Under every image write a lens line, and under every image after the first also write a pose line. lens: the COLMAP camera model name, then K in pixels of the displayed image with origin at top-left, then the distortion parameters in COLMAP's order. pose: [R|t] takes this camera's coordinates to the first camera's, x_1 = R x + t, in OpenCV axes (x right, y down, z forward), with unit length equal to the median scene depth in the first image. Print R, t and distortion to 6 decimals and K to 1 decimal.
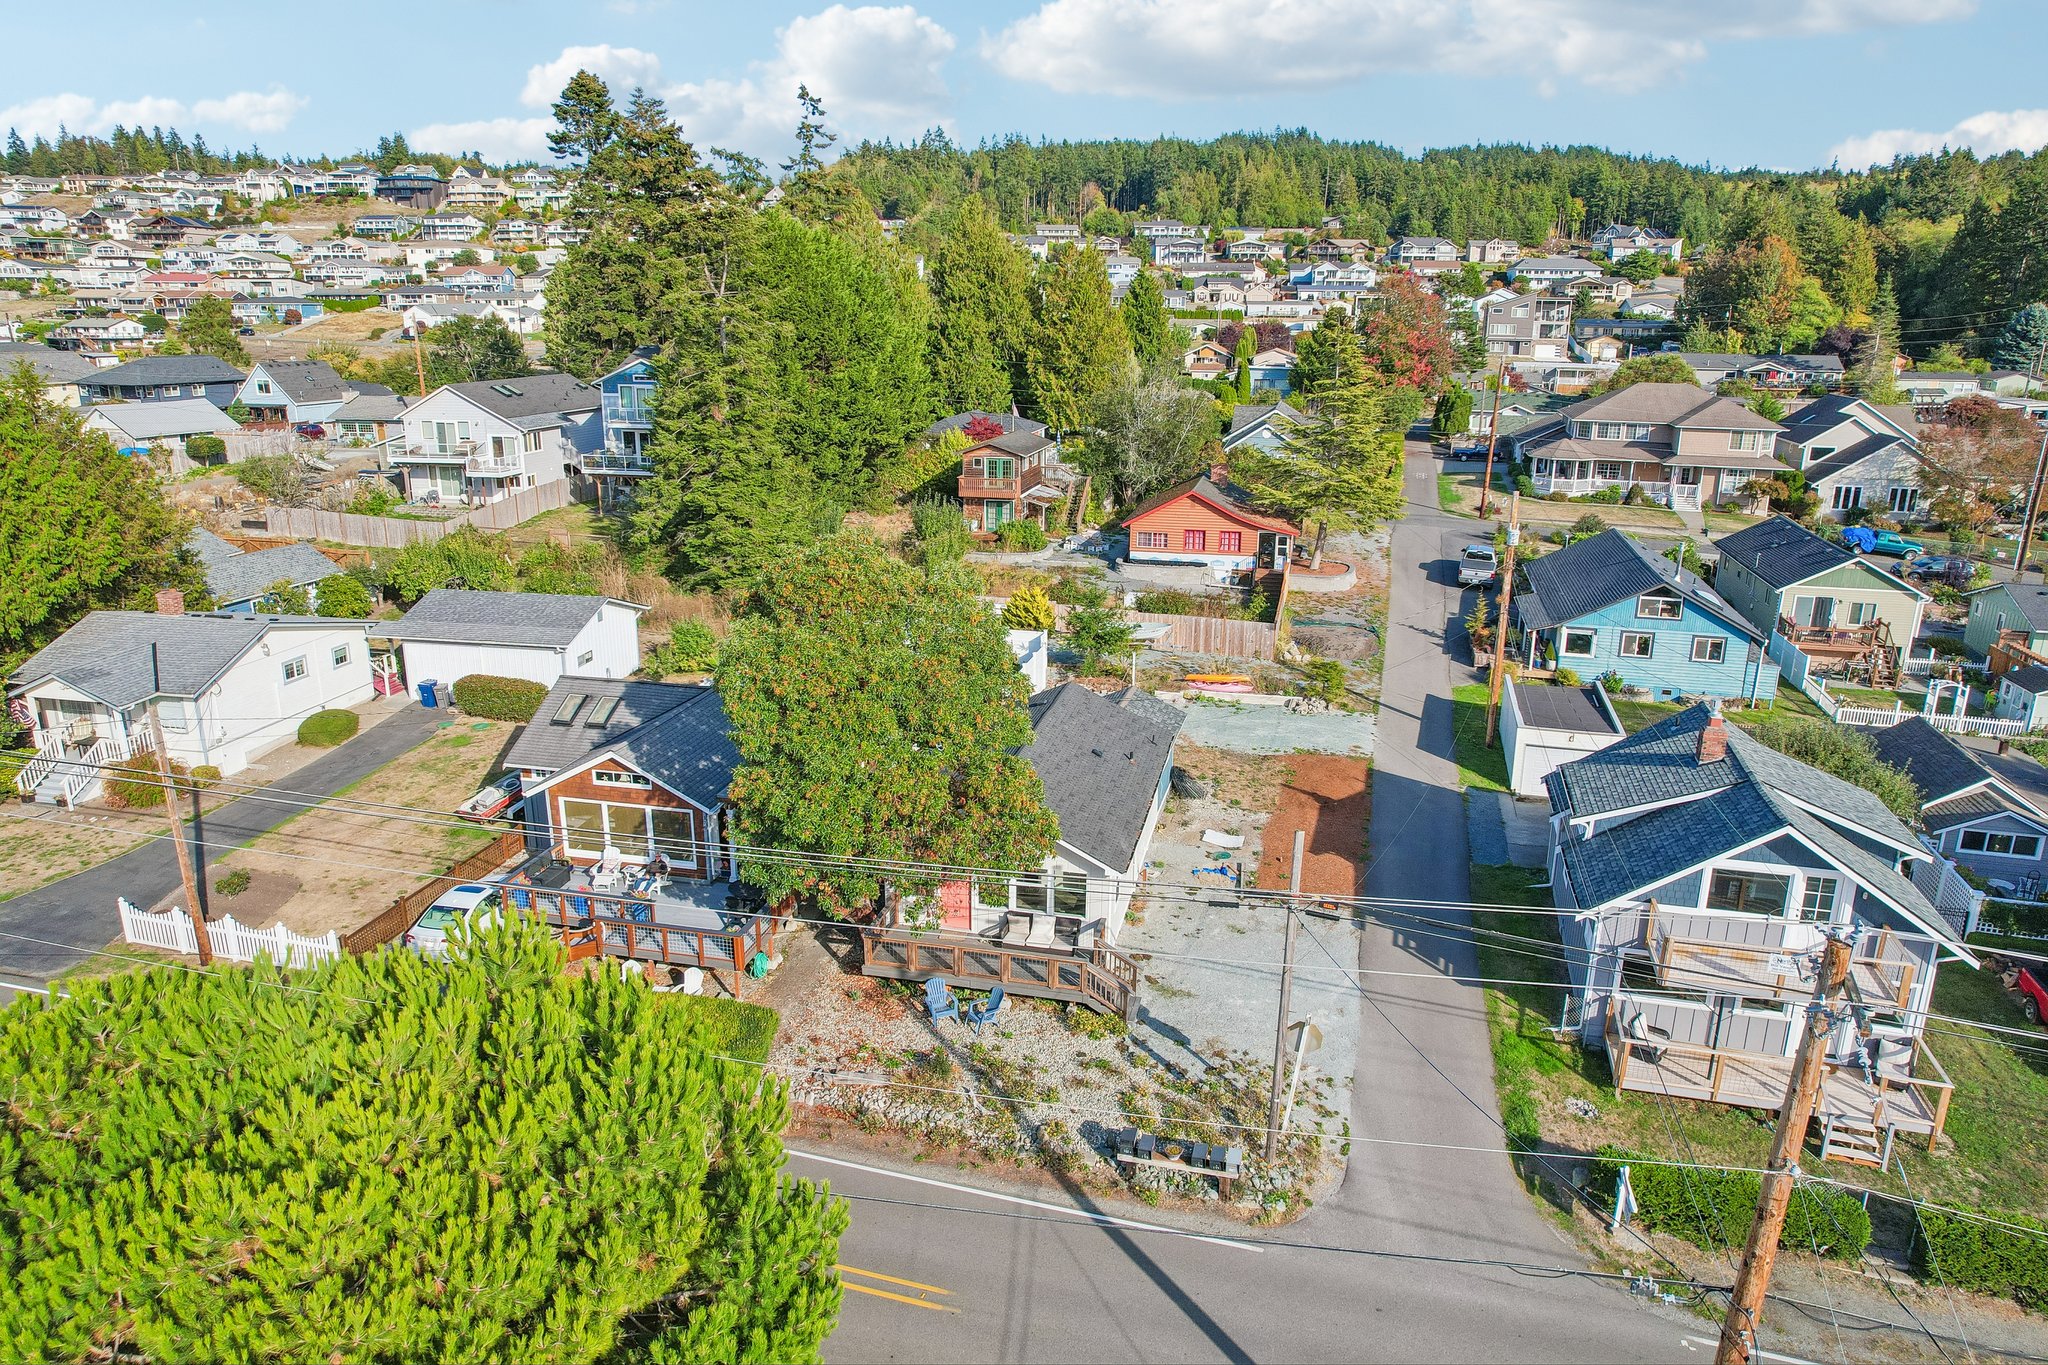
lens RADIAL K [[1311.6, 0, 1026.2], [0, 1311.6, 683.0], [0, 0, 1]] dist [-0.081745, 0.075785]
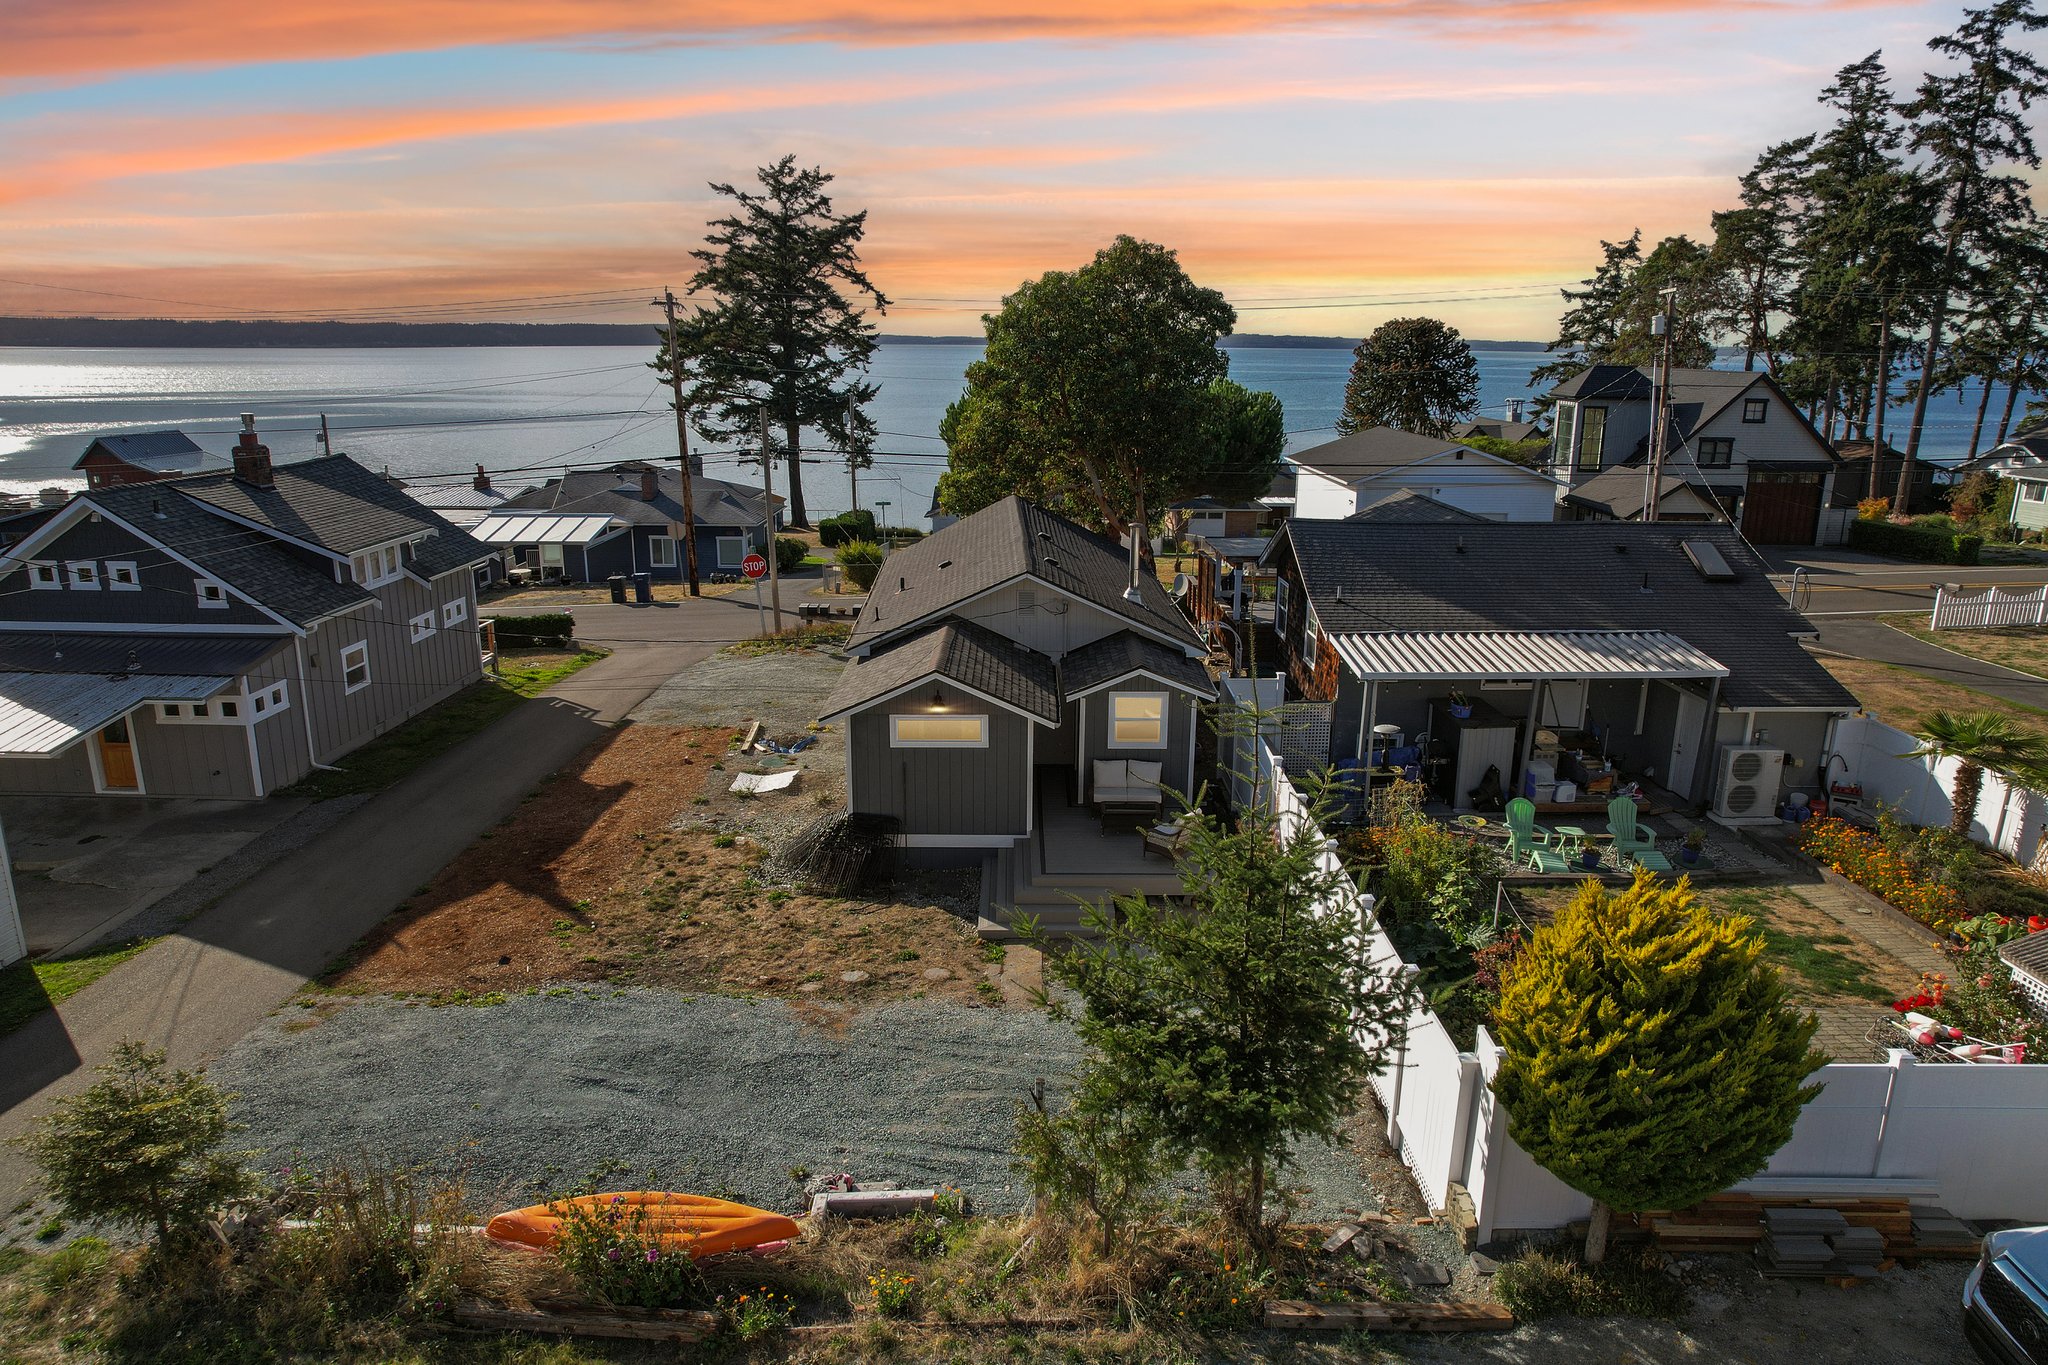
lens RADIAL K [[1311.6, 0, 1026.2], [0, 1311.6, 683.0], [0, 0, 1]] dist [-0.081745, 0.075785]
pose [[-0.969652, 0.059598, -0.237113, 0.100877], [-0.071104, 0.859170, 0.506726, -0.143975], [0.233920, 0.508208, -0.828858, 0.881182]]
